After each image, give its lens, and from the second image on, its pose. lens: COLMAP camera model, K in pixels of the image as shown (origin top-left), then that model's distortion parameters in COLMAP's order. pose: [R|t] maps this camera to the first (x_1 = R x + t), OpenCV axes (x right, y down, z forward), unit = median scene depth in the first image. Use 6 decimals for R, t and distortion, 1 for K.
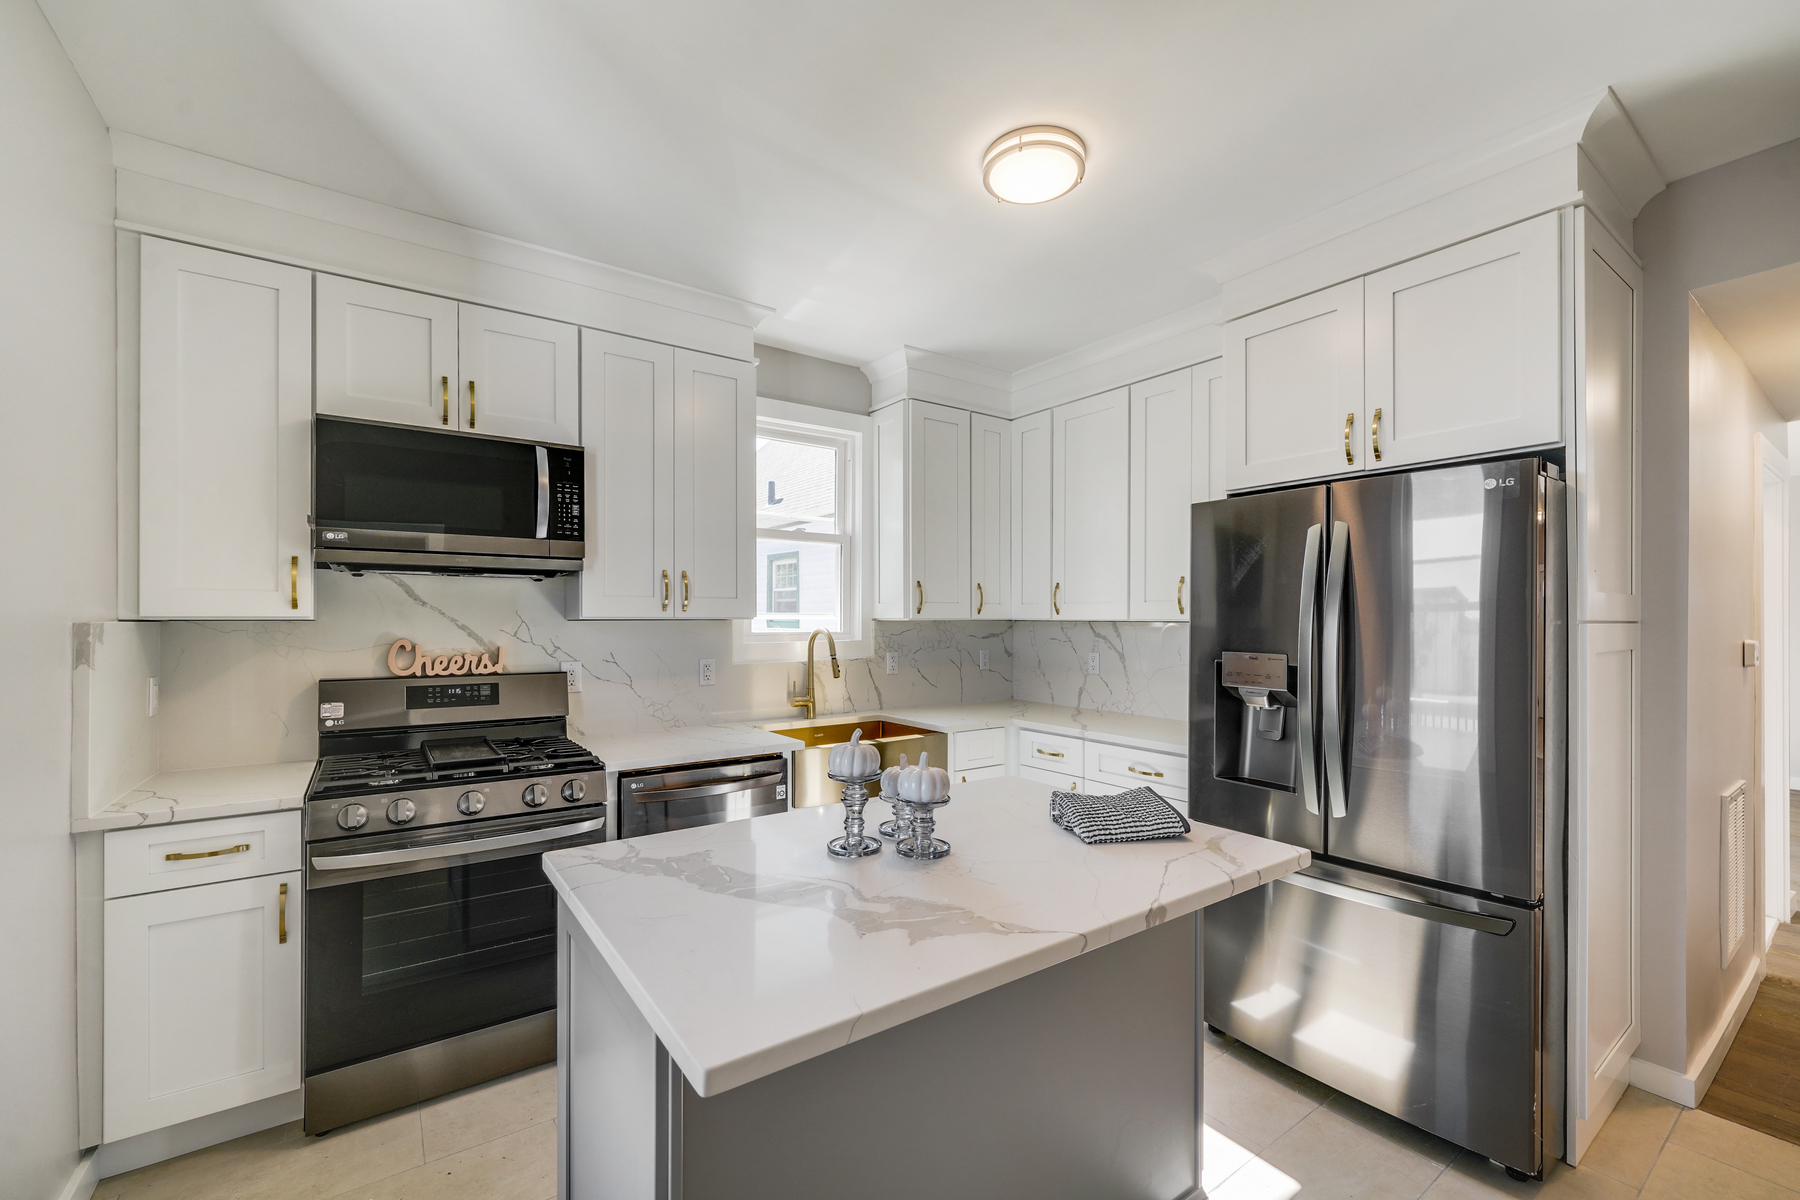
lens RADIAL K [[732.9, 0, 893.3], [0, 732.9, 596.5], [0, 0, 1]] dist [-0.000774, -0.000663]
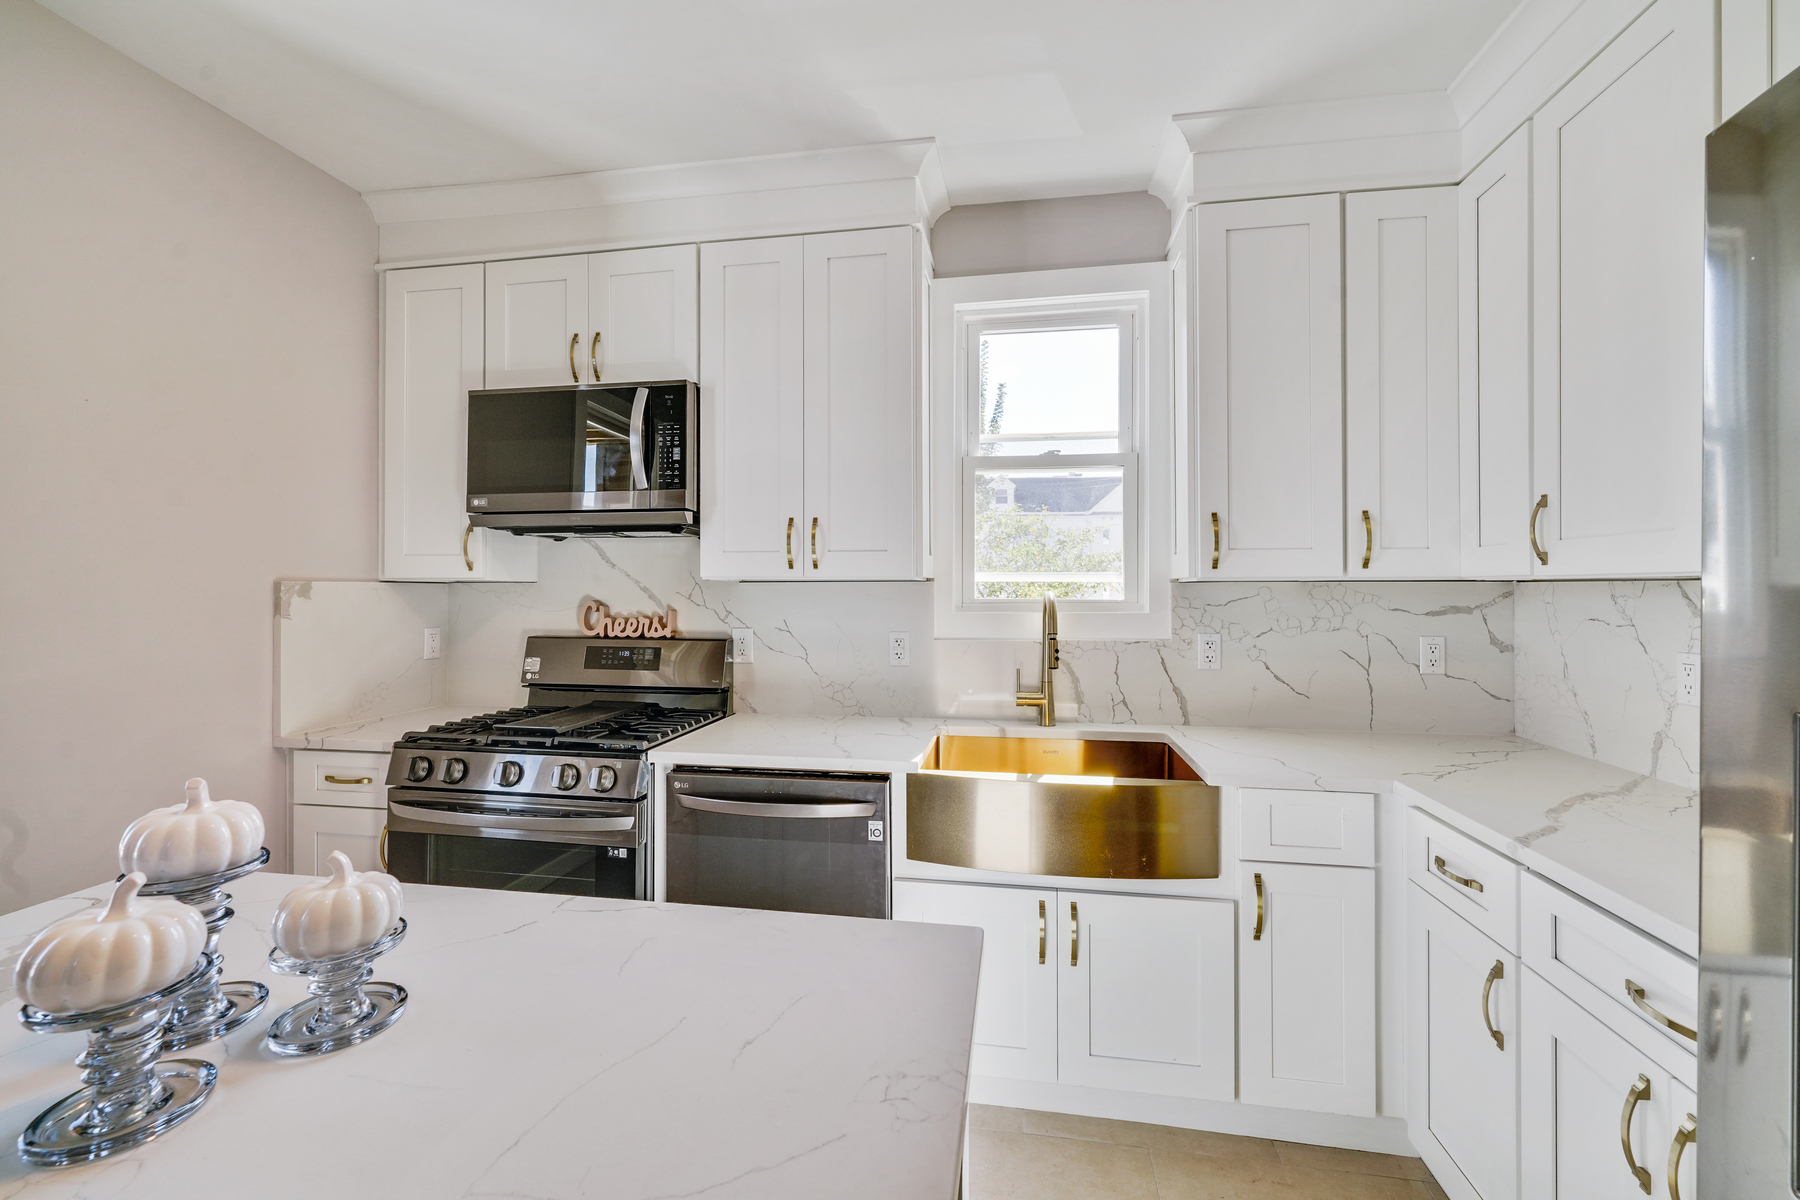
lens RADIAL K [[732.9, 0, 911.4], [0, 732.9, 577.2], [0, 0, 1]] dist [-0.000774, -0.000663]
pose [[0.712468, -0.011820, -0.701605, 0.365466], [0.021634, 0.999753, 0.005126, 0.029426], [0.701371, -0.018830, 0.712548, 0.563850]]
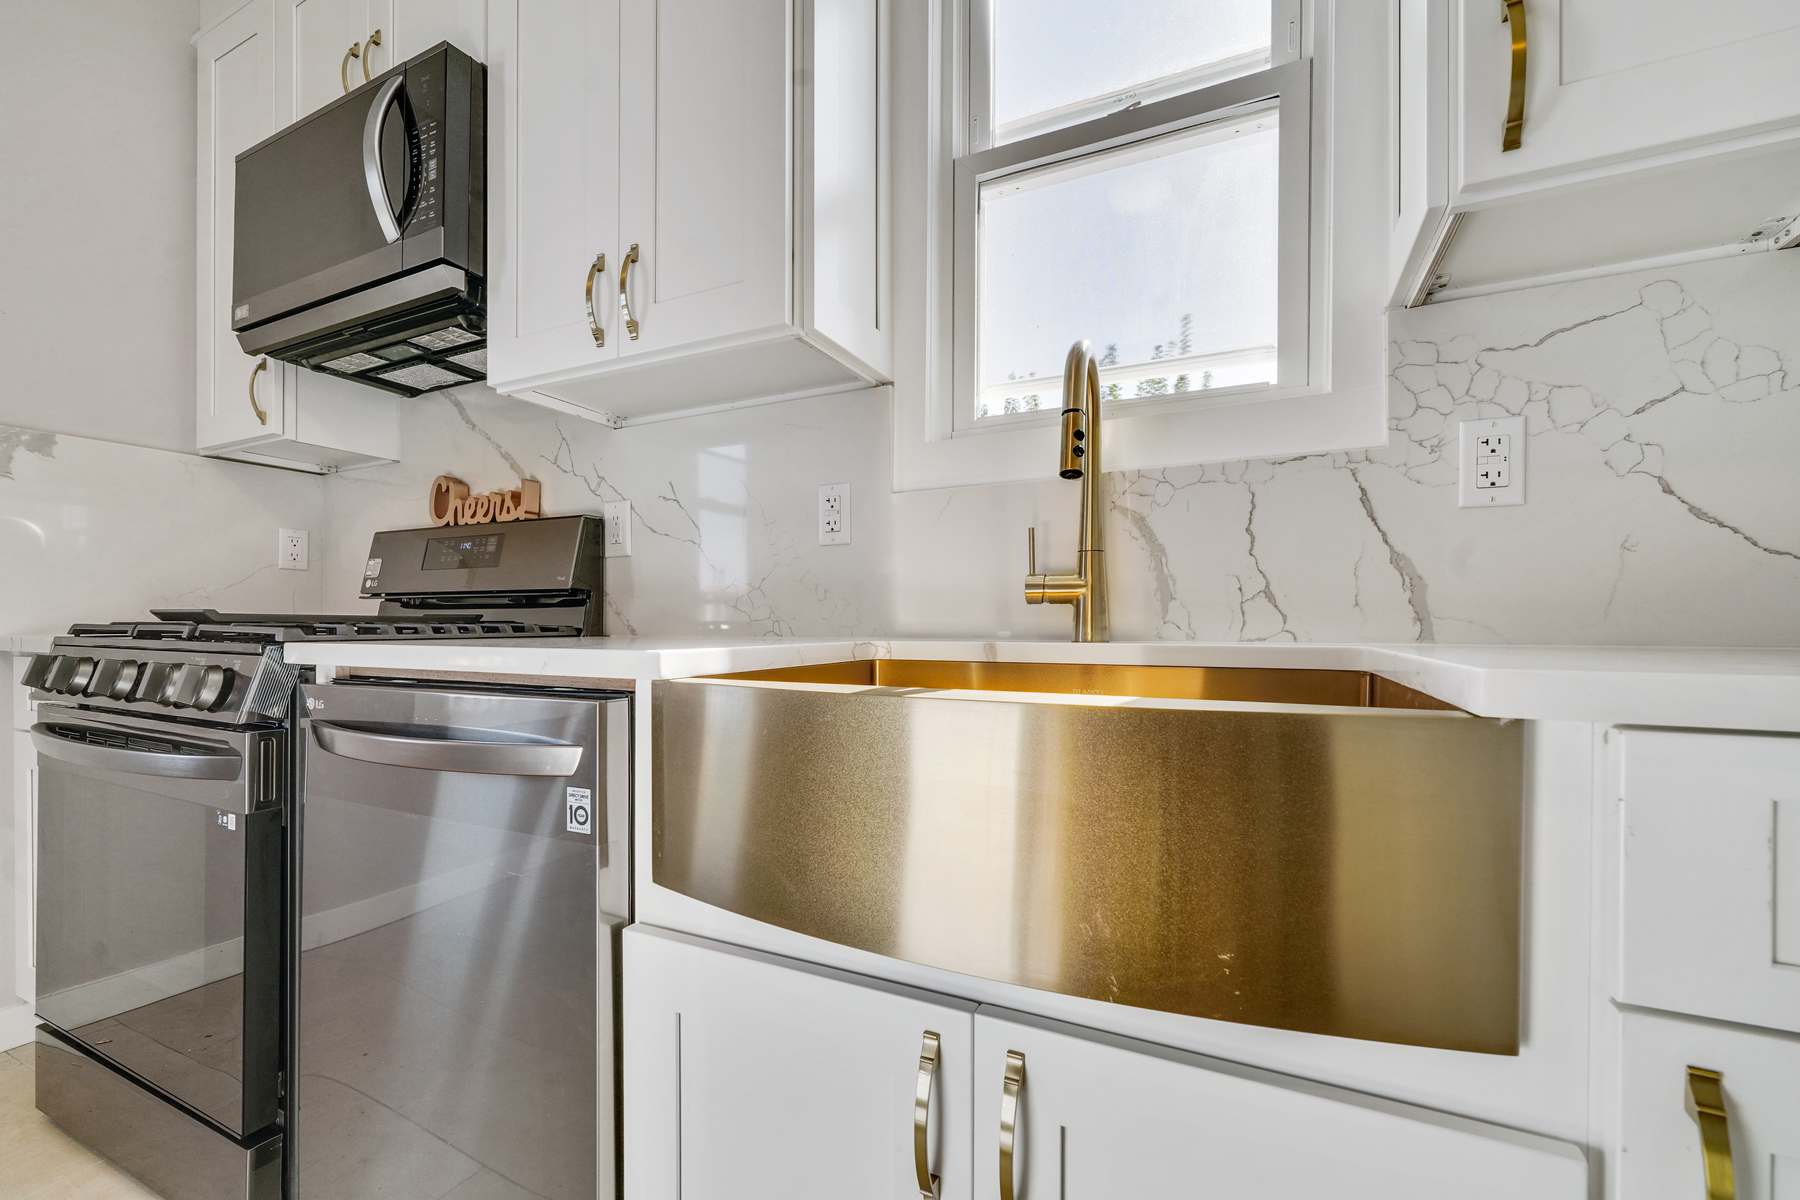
lens RADIAL K [[732.9, 0, 914.0], [0, 732.9, 625.1], [0, 0, 1]] dist [-0.000774, -0.000663]
pose [[0.488391, 0.001474, -0.872624, 0.176944], [0.027215, 0.999486, 0.016920, 0.198634], [0.872200, -0.032012, 0.488100, 1.015933]]
